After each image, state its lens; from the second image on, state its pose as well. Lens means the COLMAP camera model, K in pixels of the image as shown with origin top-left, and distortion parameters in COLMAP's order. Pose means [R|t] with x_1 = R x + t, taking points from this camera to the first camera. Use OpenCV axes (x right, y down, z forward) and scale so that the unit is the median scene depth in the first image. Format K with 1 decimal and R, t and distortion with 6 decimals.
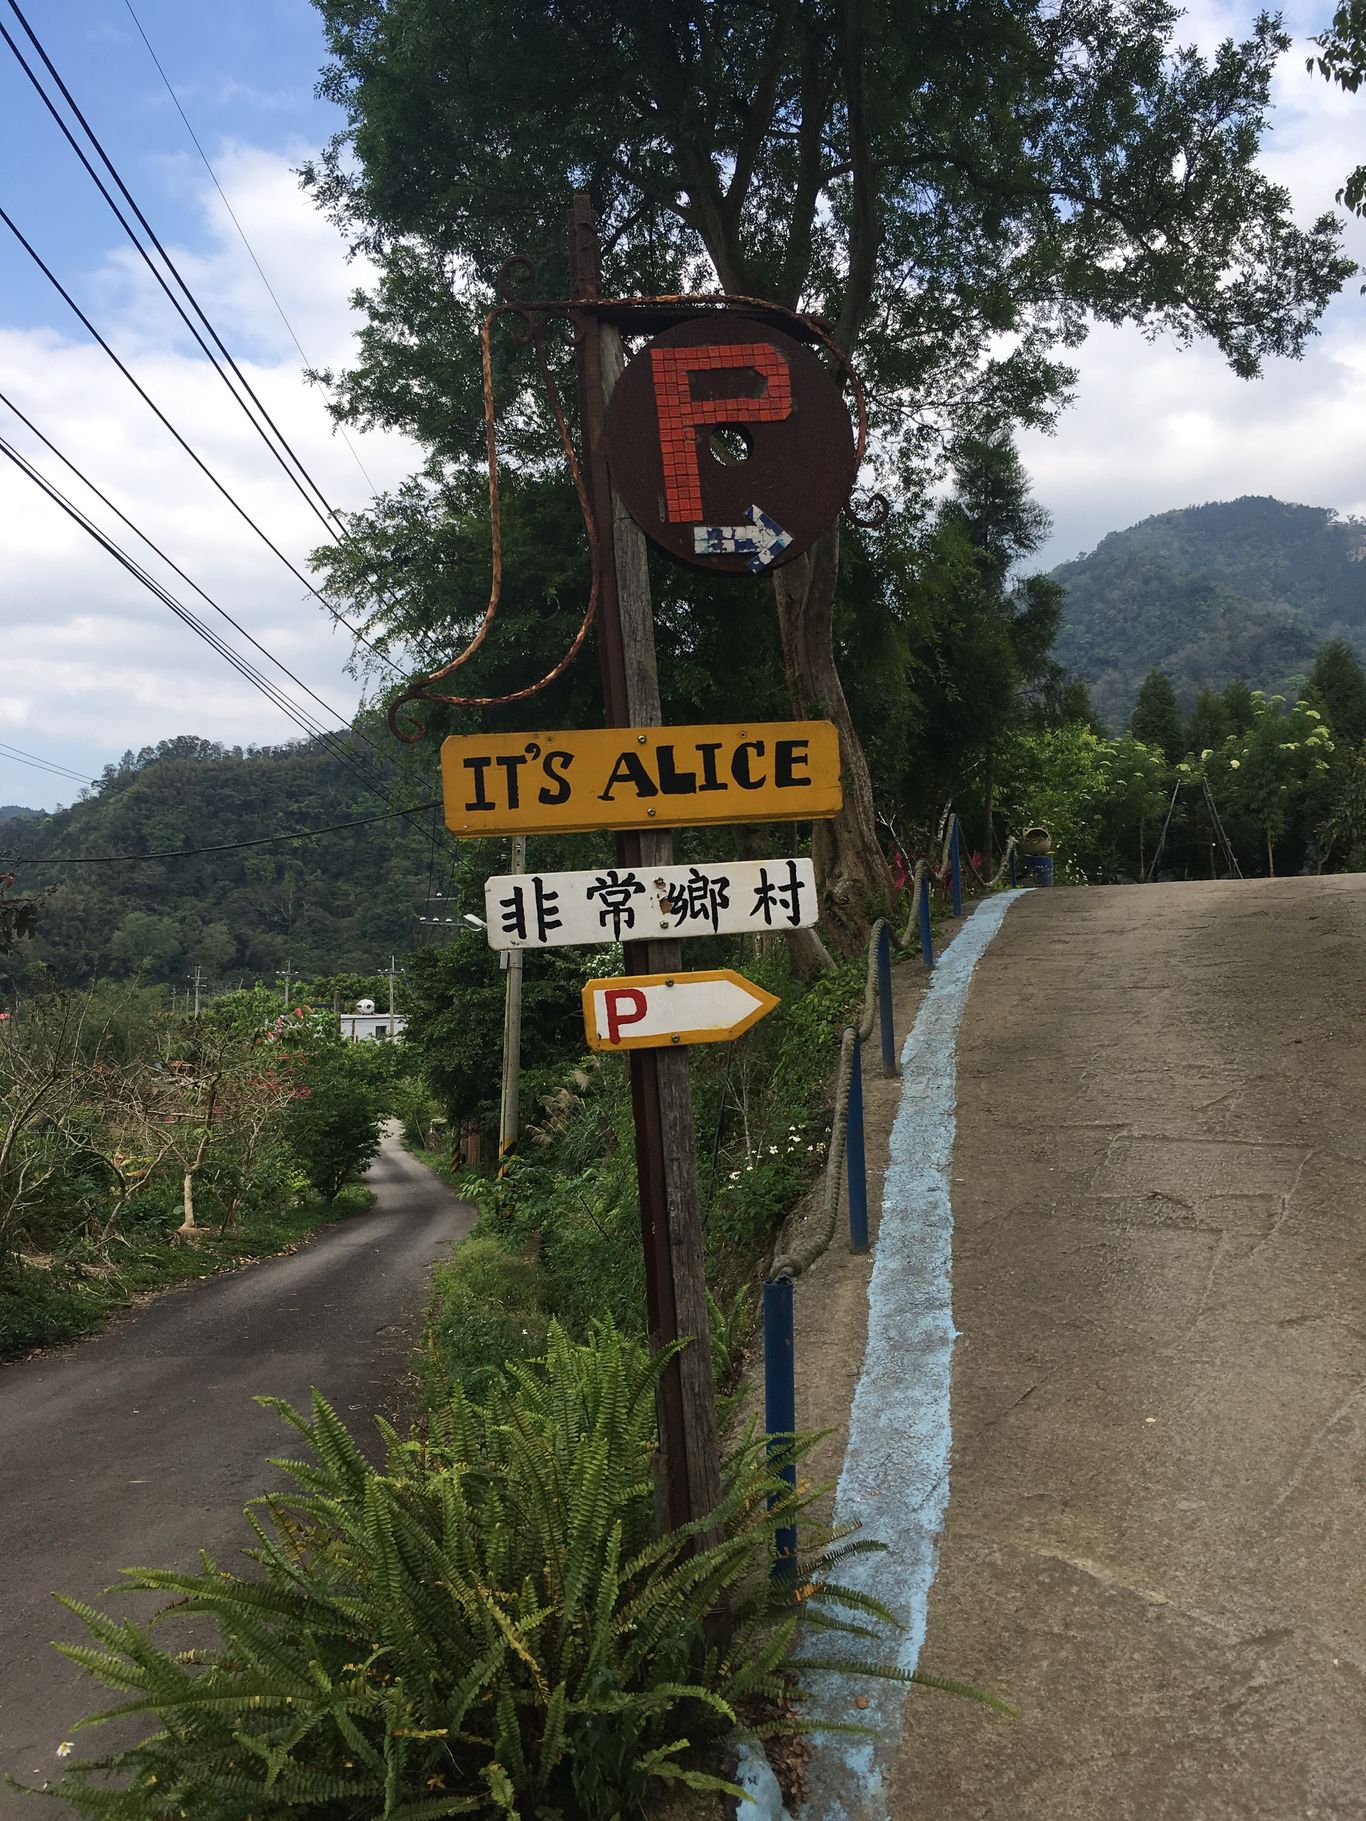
lens RADIAL K [[1549.2, 0, 686.2], [0, 1549.2, 912.1], [0, 0, 1]] dist [0.077834, -0.112802]
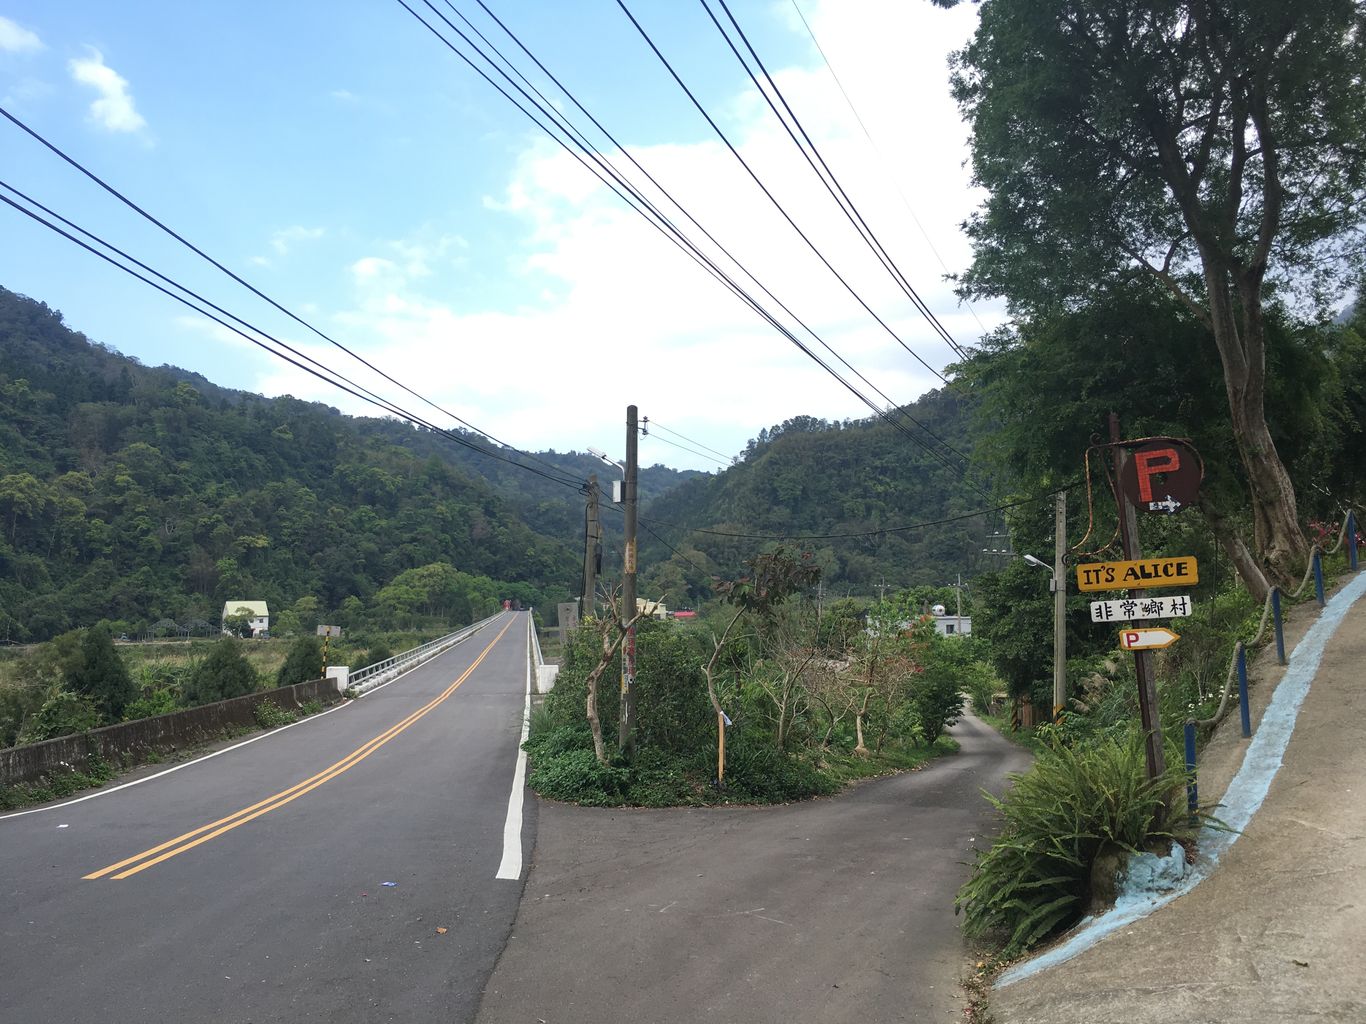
lens RADIAL K [[1162.1, 0, 682.2], [0, 1162.1, 513.0], [0, 0, 1]] dist [0.077834, -0.112802]
pose [[0.915815, -0.026364, -0.400733, 0.006118], [0.017810, 0.999527, -0.025058, -0.010677], [0.401204, 0.015812, 0.915852, -0.114720]]
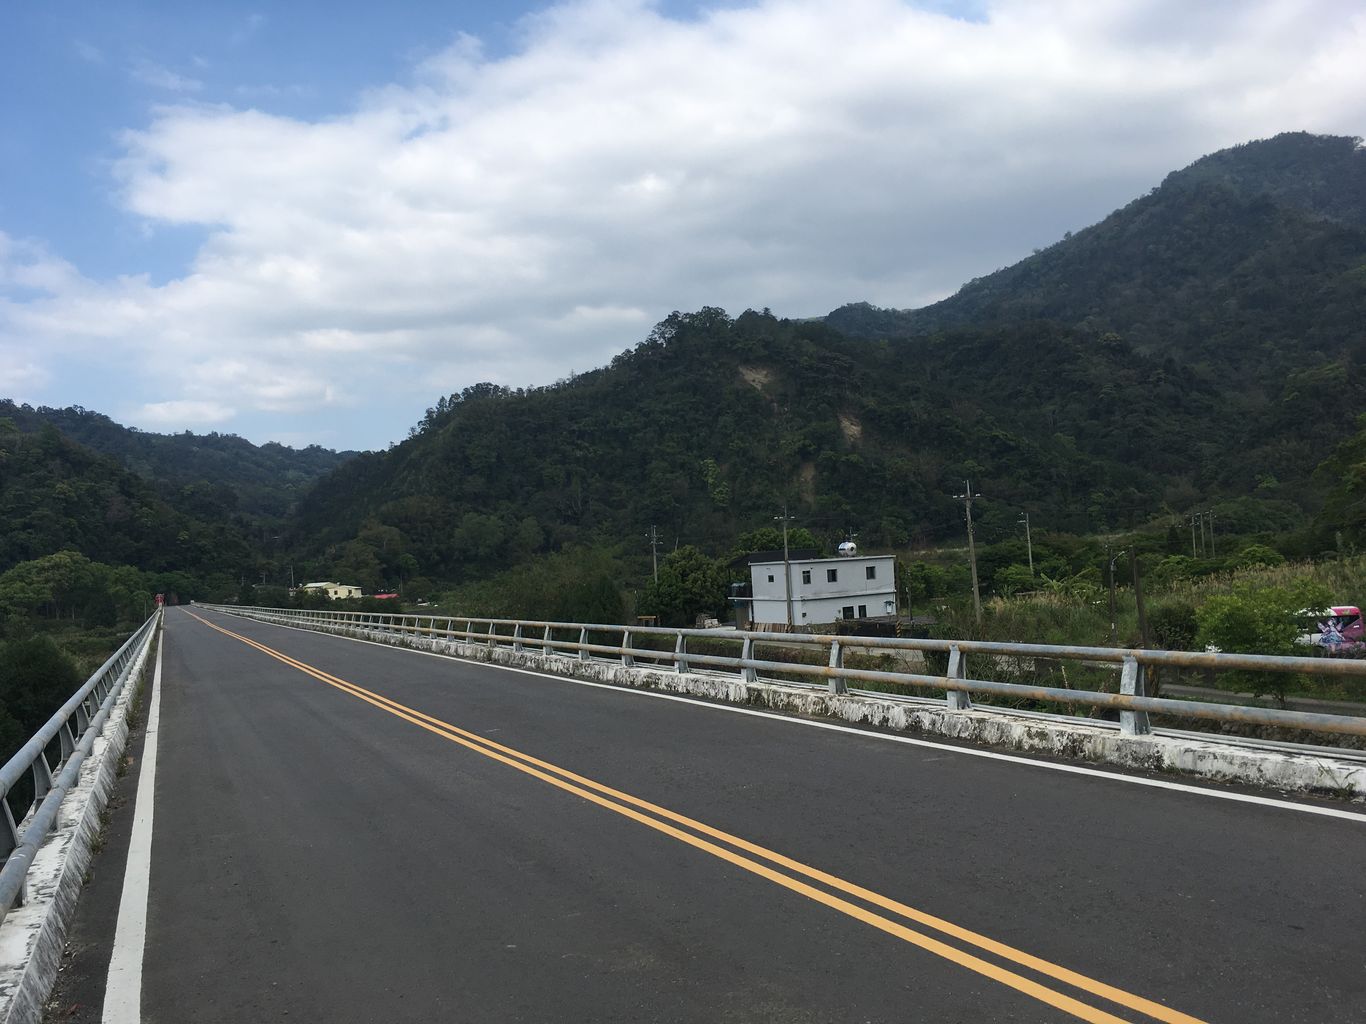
lens RADIAL K [[1162.1, 0, 681.0], [0, 1162.1, 510.7], [0, 0, 1]] dist [0.077834, -0.112802]
pose [[0.990068, -0.060342, -0.126980, -0.649020], [0.061065, 0.998132, 0.001804, 0.082698], [0.126634, -0.009540, 0.991904, 0.687549]]
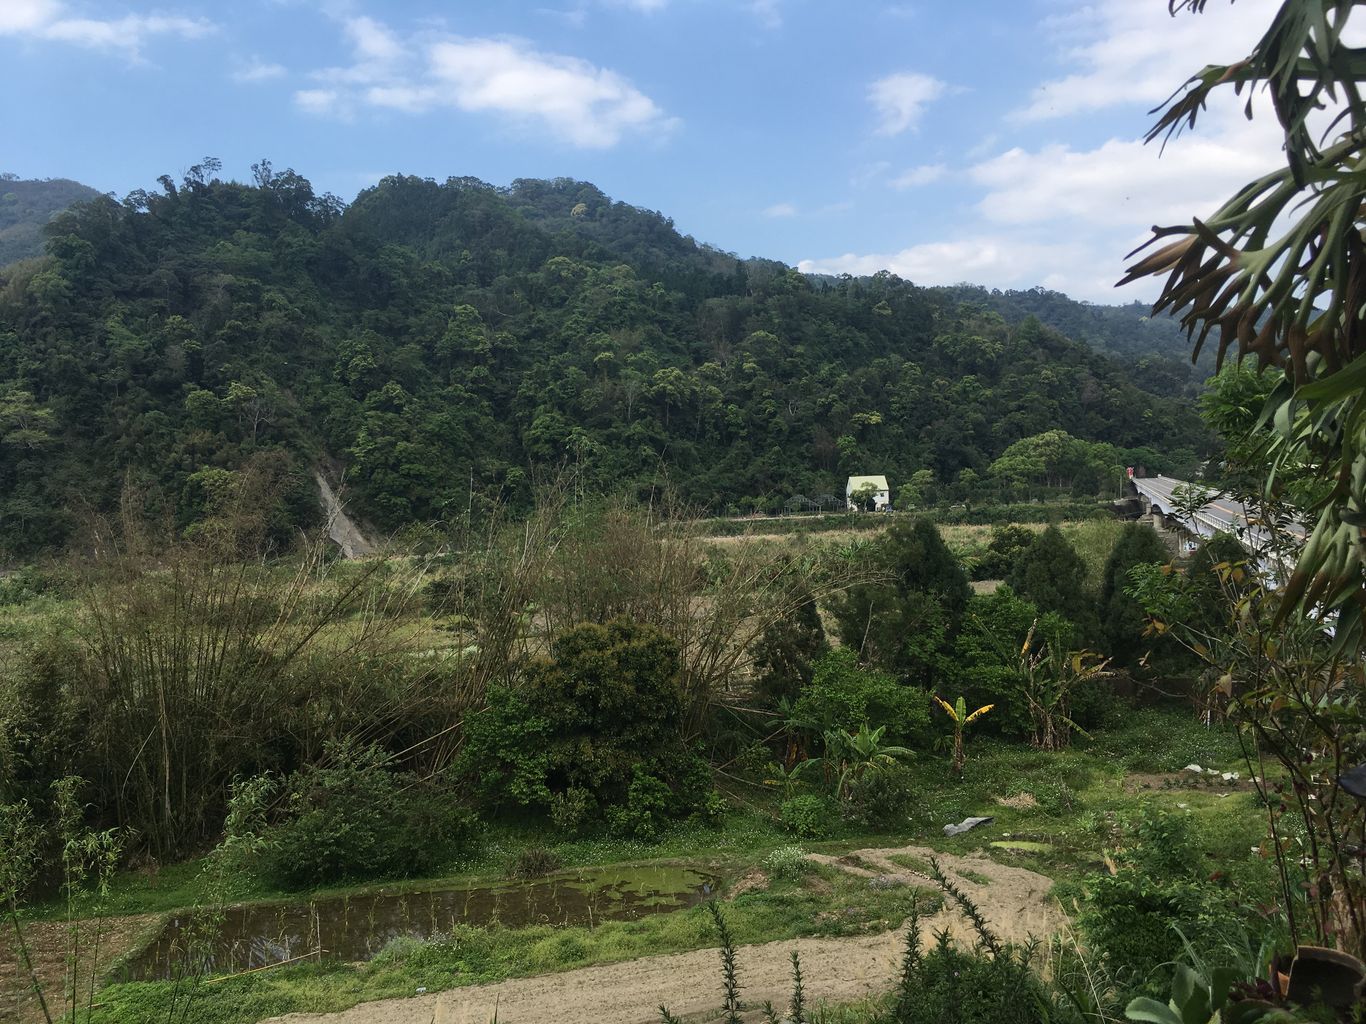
lens RADIAL K [[1162.1, 0, 683.8], [0, 1162.1, 512.6], [0, 0, 1]] dist [0.077834, -0.112802]
pose [[0.628998, 0.006950, -0.777376, -0.367835], [0.069281, 0.995480, 0.064958, -0.031195], [0.774313, -0.094716, 0.625674, -0.141573]]
